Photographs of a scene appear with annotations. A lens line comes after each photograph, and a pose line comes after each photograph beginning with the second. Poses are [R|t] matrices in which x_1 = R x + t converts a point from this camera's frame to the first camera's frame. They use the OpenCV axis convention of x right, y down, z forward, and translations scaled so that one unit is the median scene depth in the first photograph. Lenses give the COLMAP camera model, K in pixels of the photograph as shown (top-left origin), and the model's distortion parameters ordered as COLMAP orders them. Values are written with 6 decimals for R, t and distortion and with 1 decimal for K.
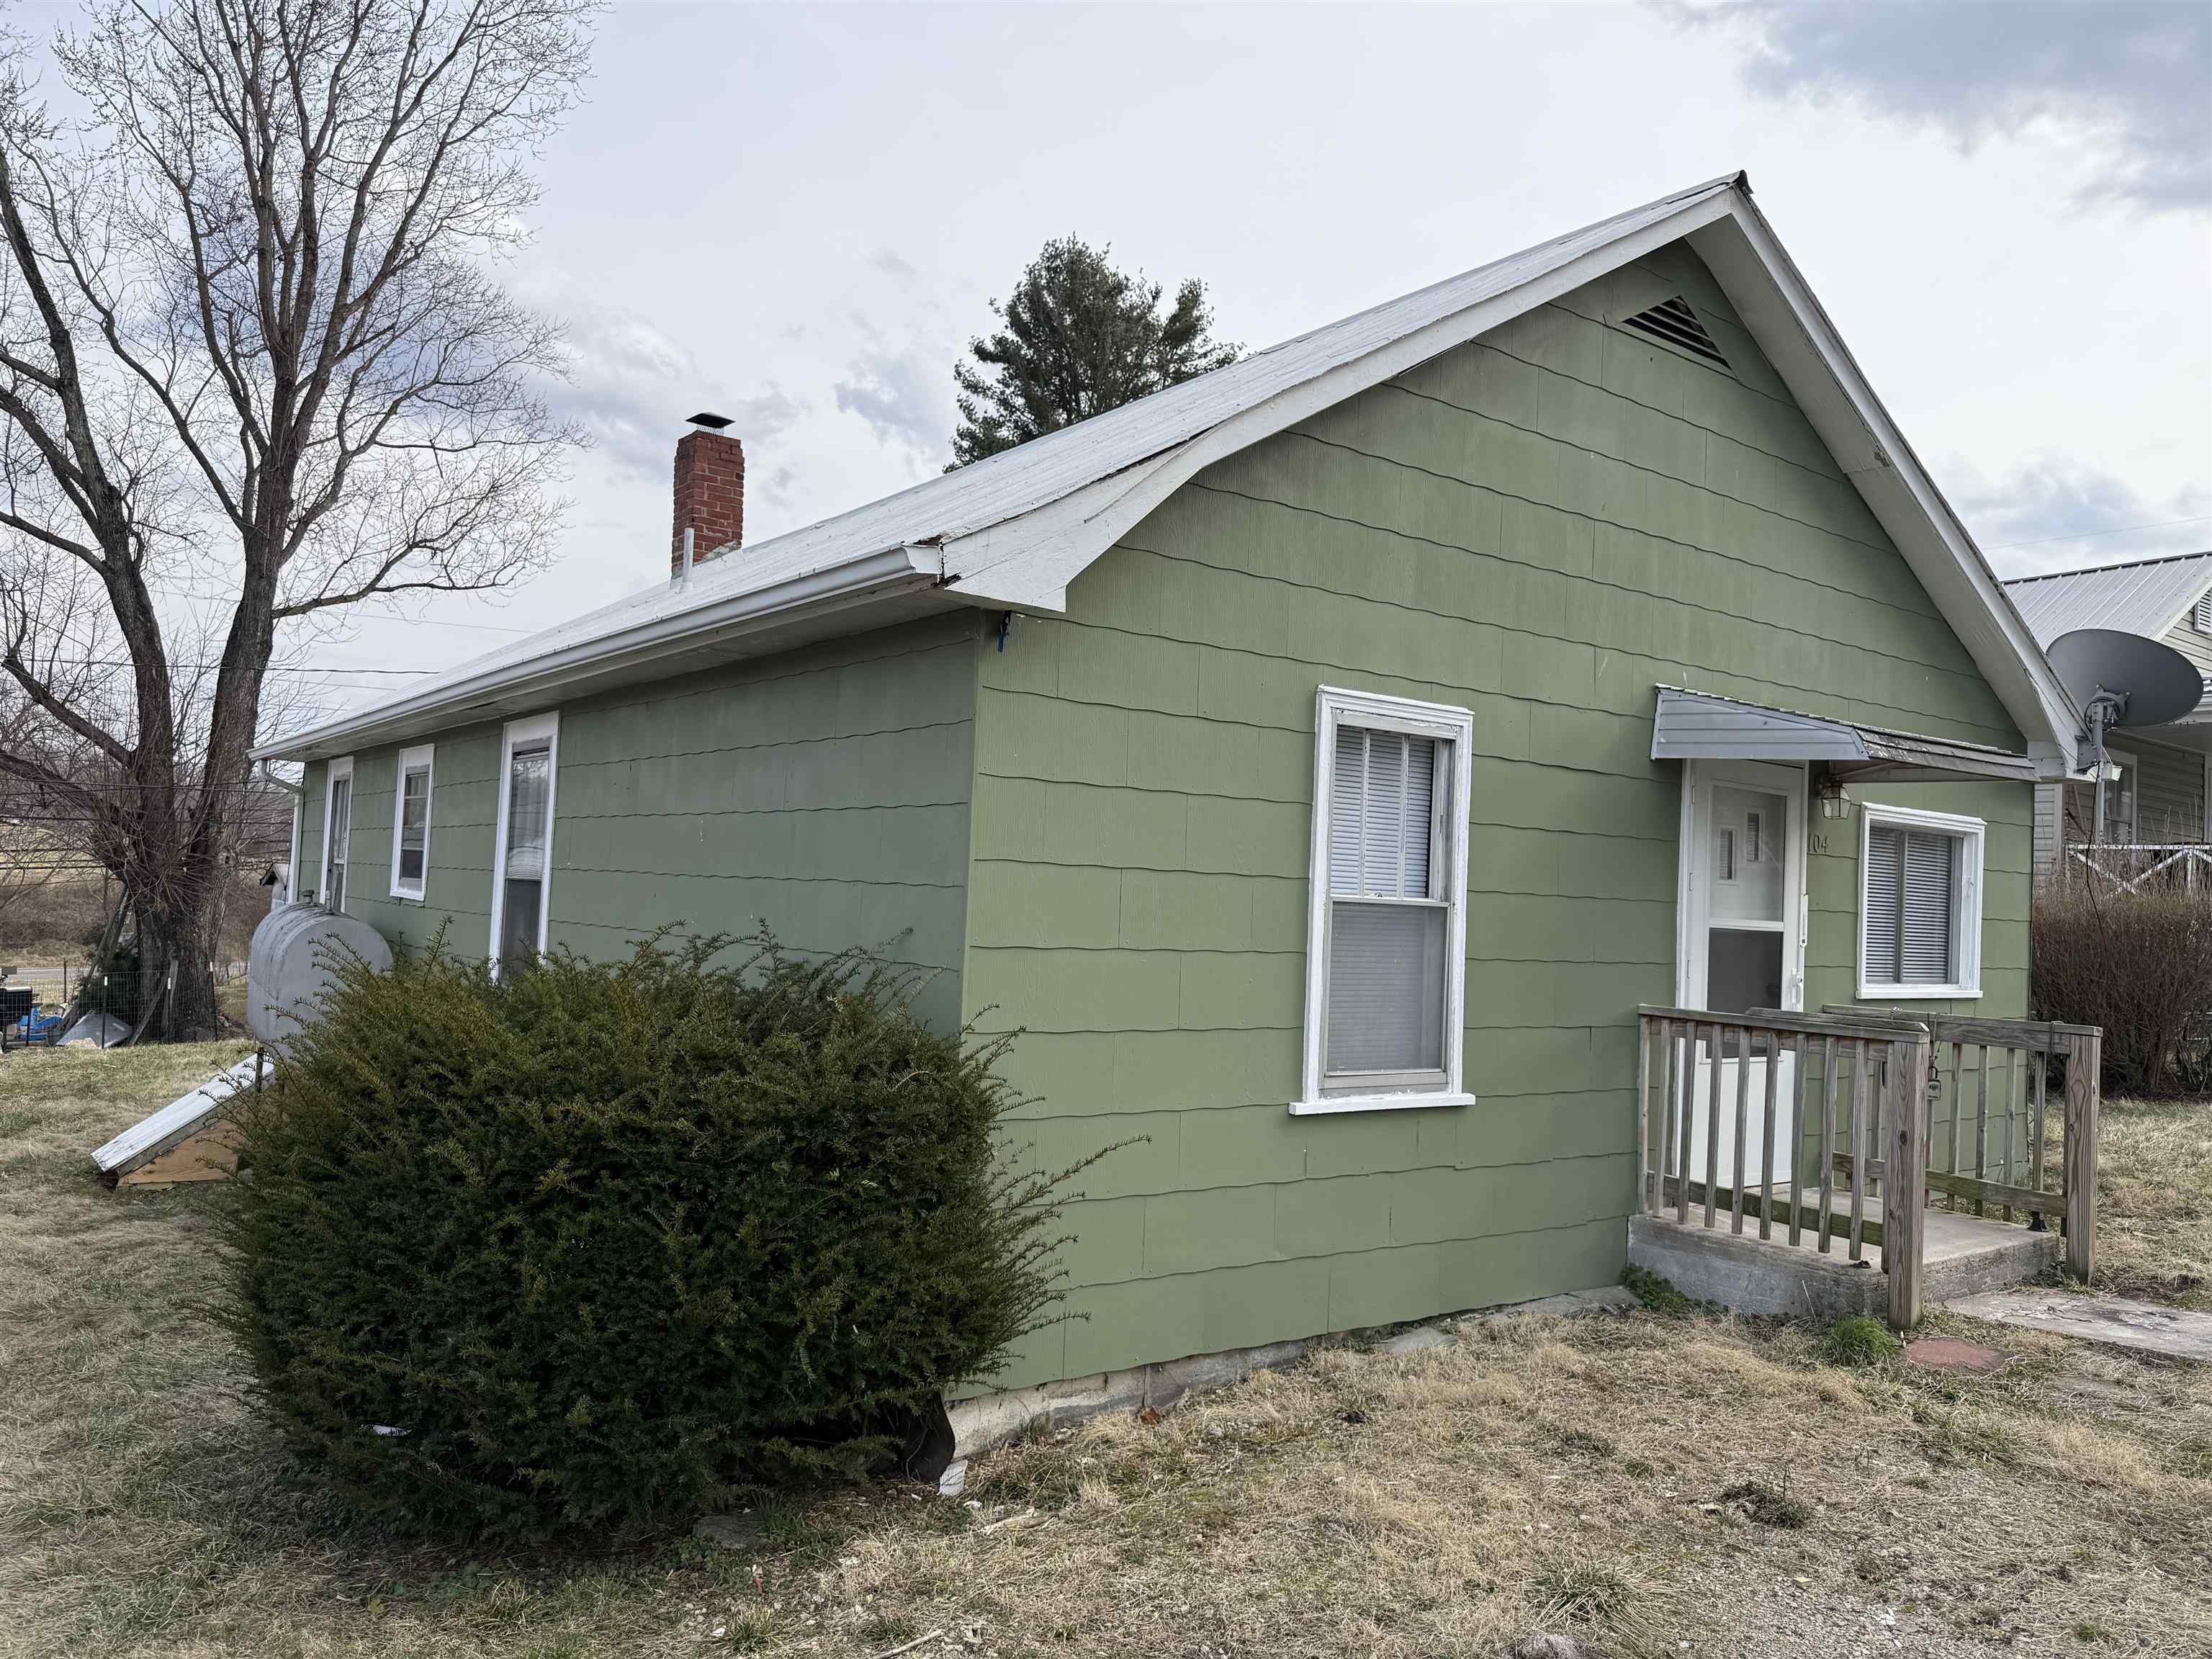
lens RADIAL K [[1550.3, 0, 1115.4], [0, 1550.3, 825.0], [0, 0, 1]] dist [0.045934, -0.049629]
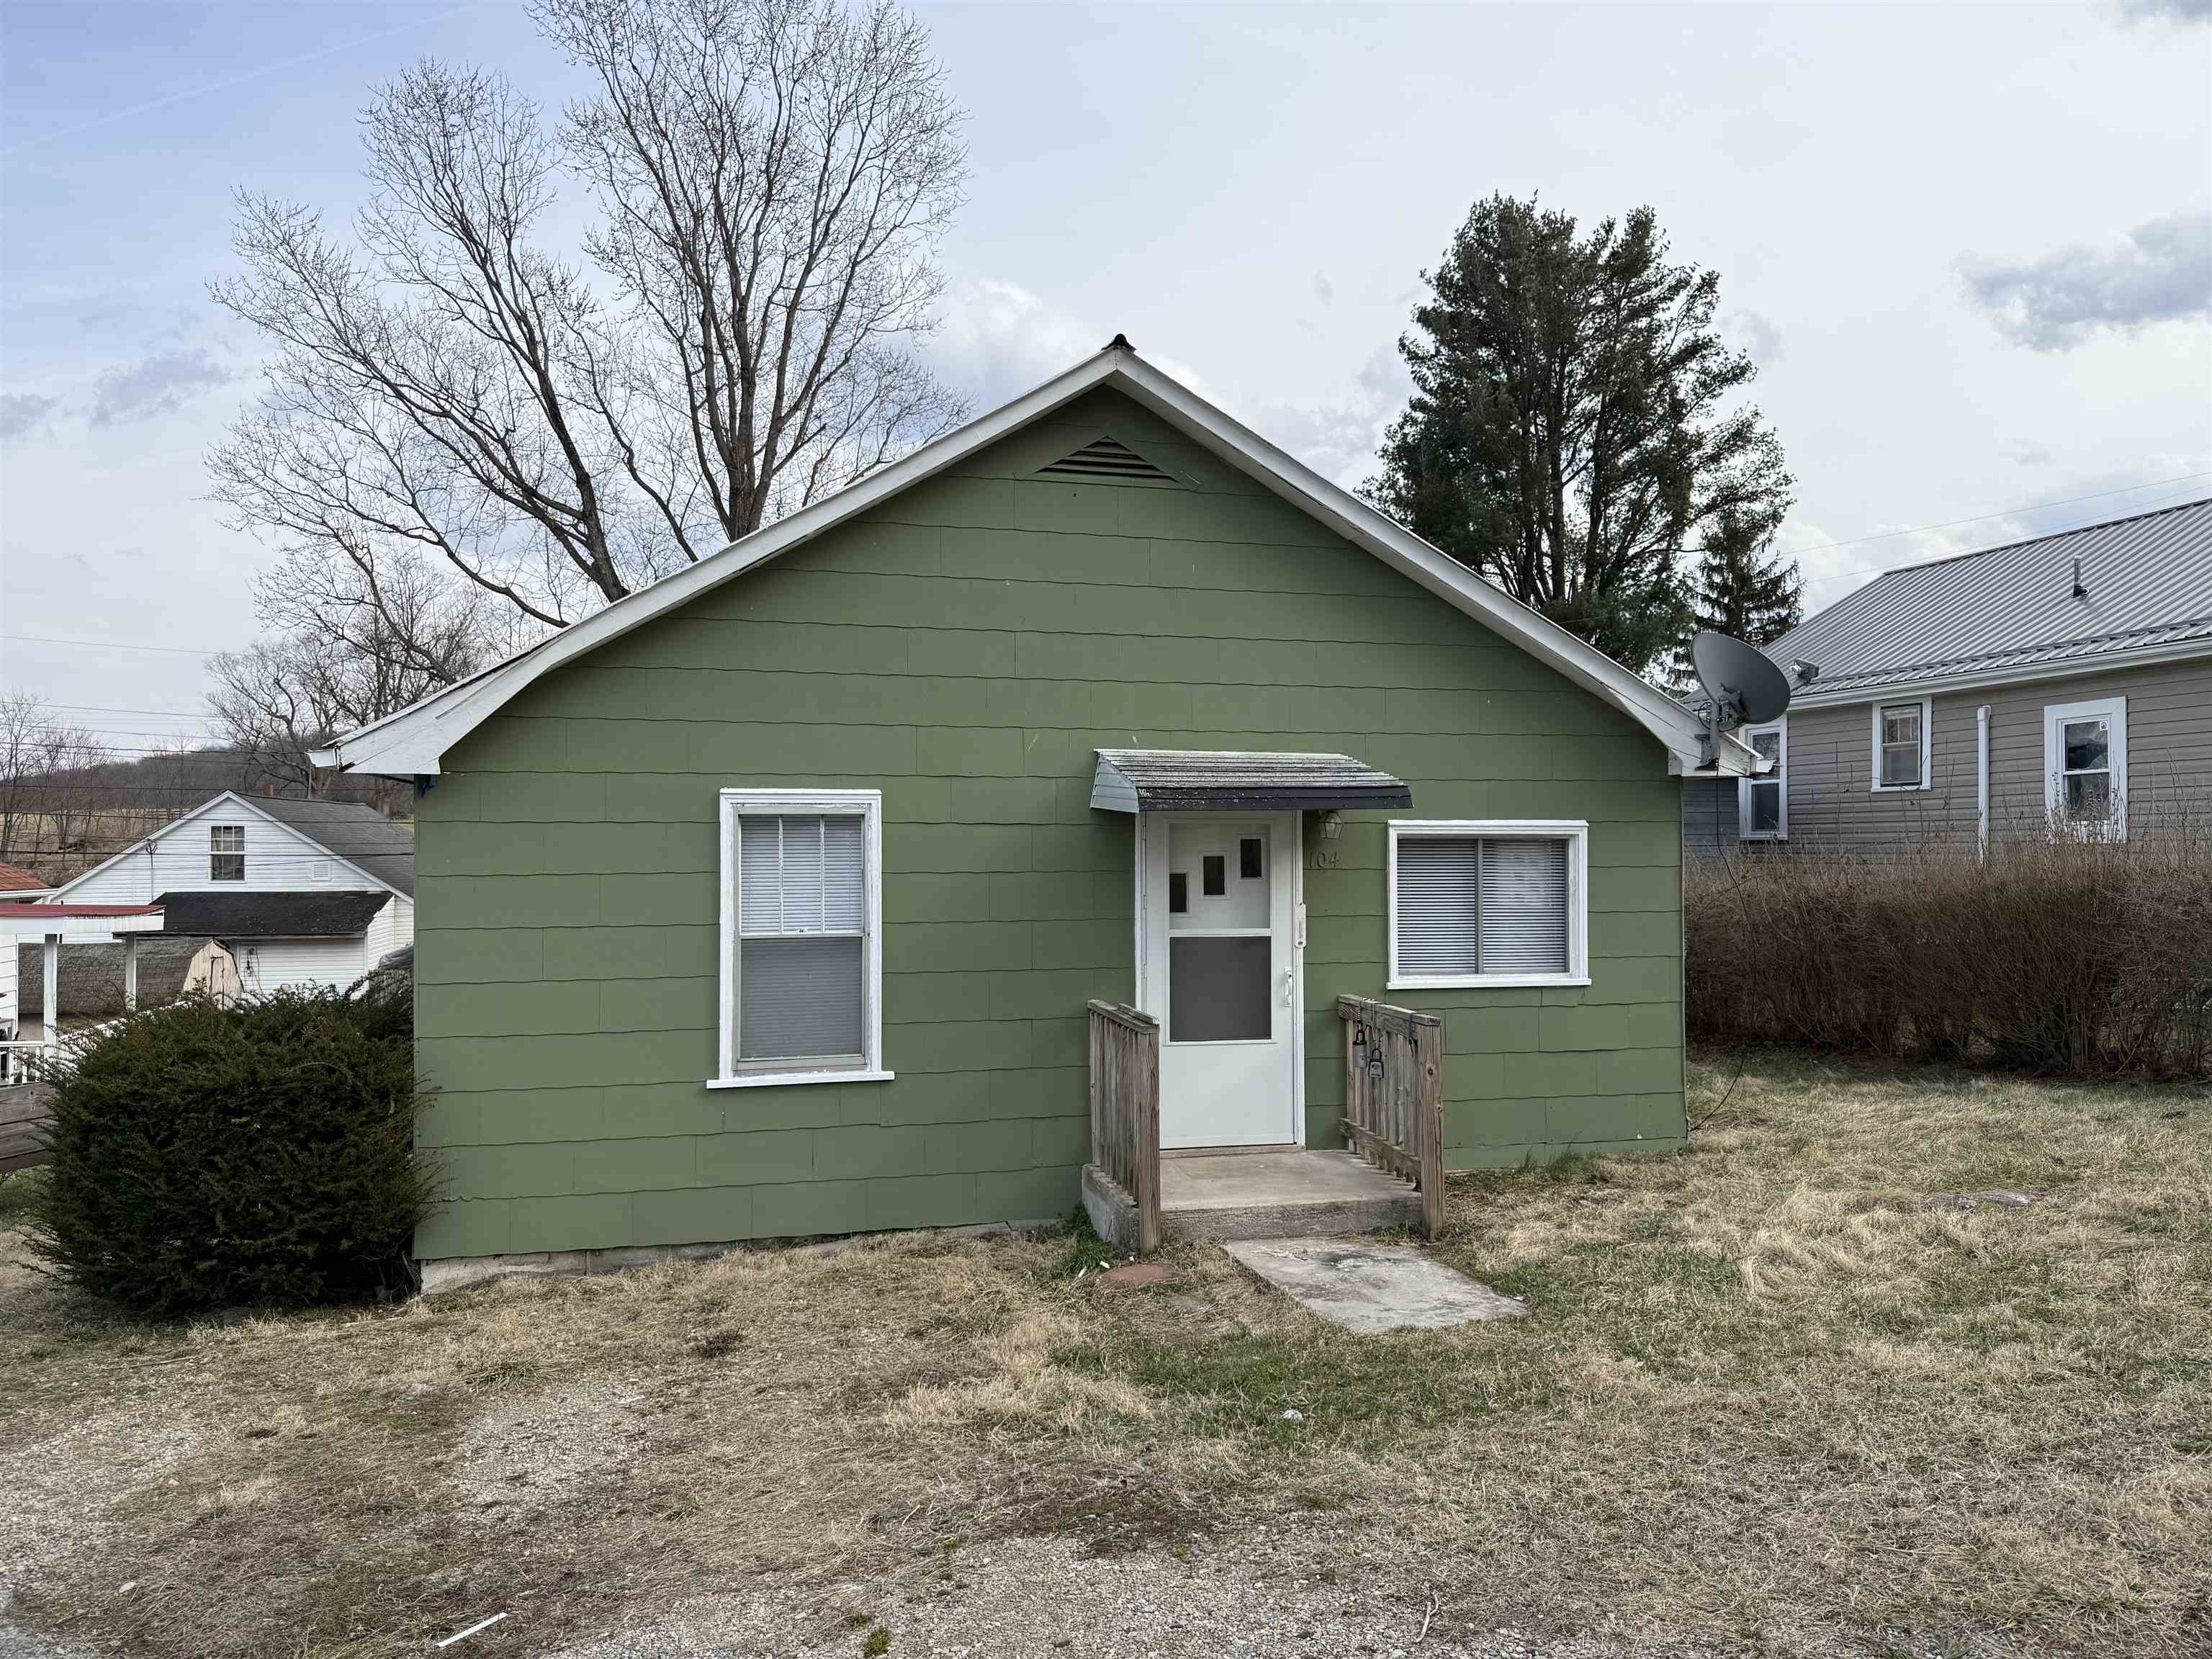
lens RADIAL K [[1550.3, 0, 1107.1], [0, 1550.3, 810.4], [0, 0, 1]] dist [0.045934, -0.049629]
pose [[0.920252, -0.056276, -0.387258, 0.851472], [0.062395, 0.998046, 0.003234, -0.044103], [0.386319, -0.027139, 0.921966, -0.158972]]
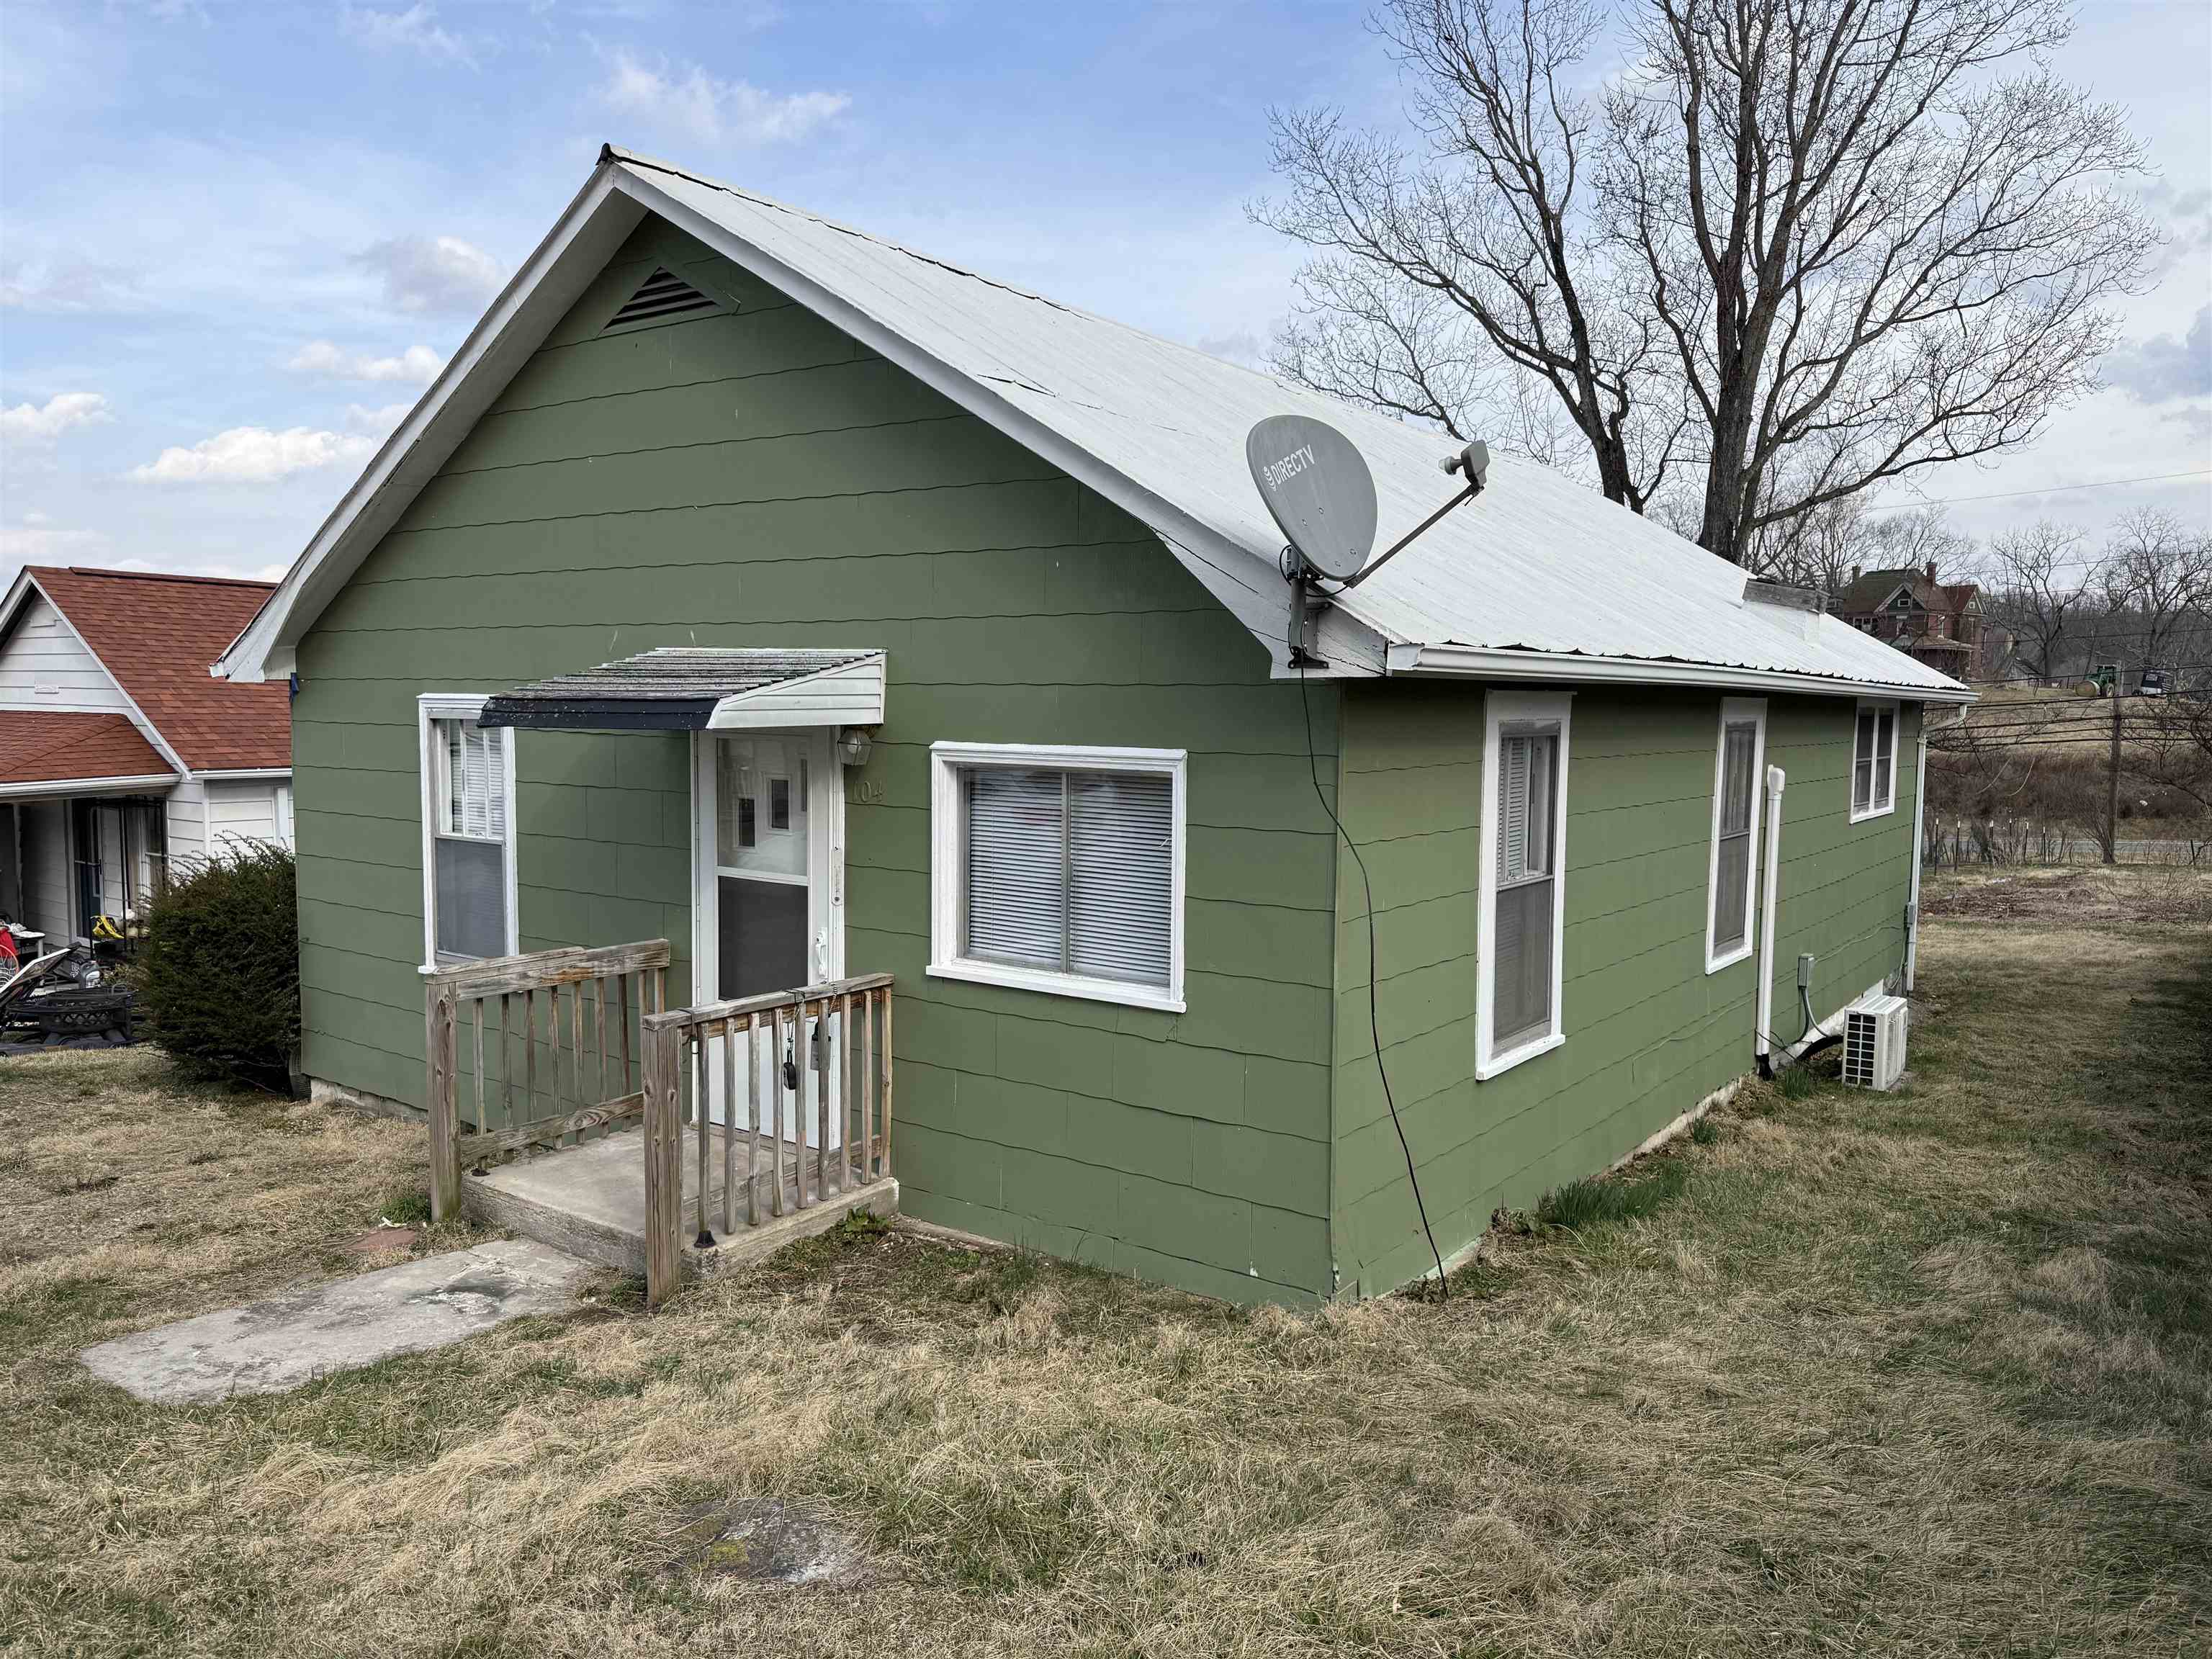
lens RADIAL K [[1550.3, 0, 1105.2], [0, 1550.3, 831.8], [0, 0, 1]] dist [0.045934, -0.049629]
pose [[0.310755, 0.039403, -0.949673, 1.496911], [0.044996, 0.997410, 0.056107, -0.009906], [0.949425, -0.060167, 0.308177, 0.967703]]
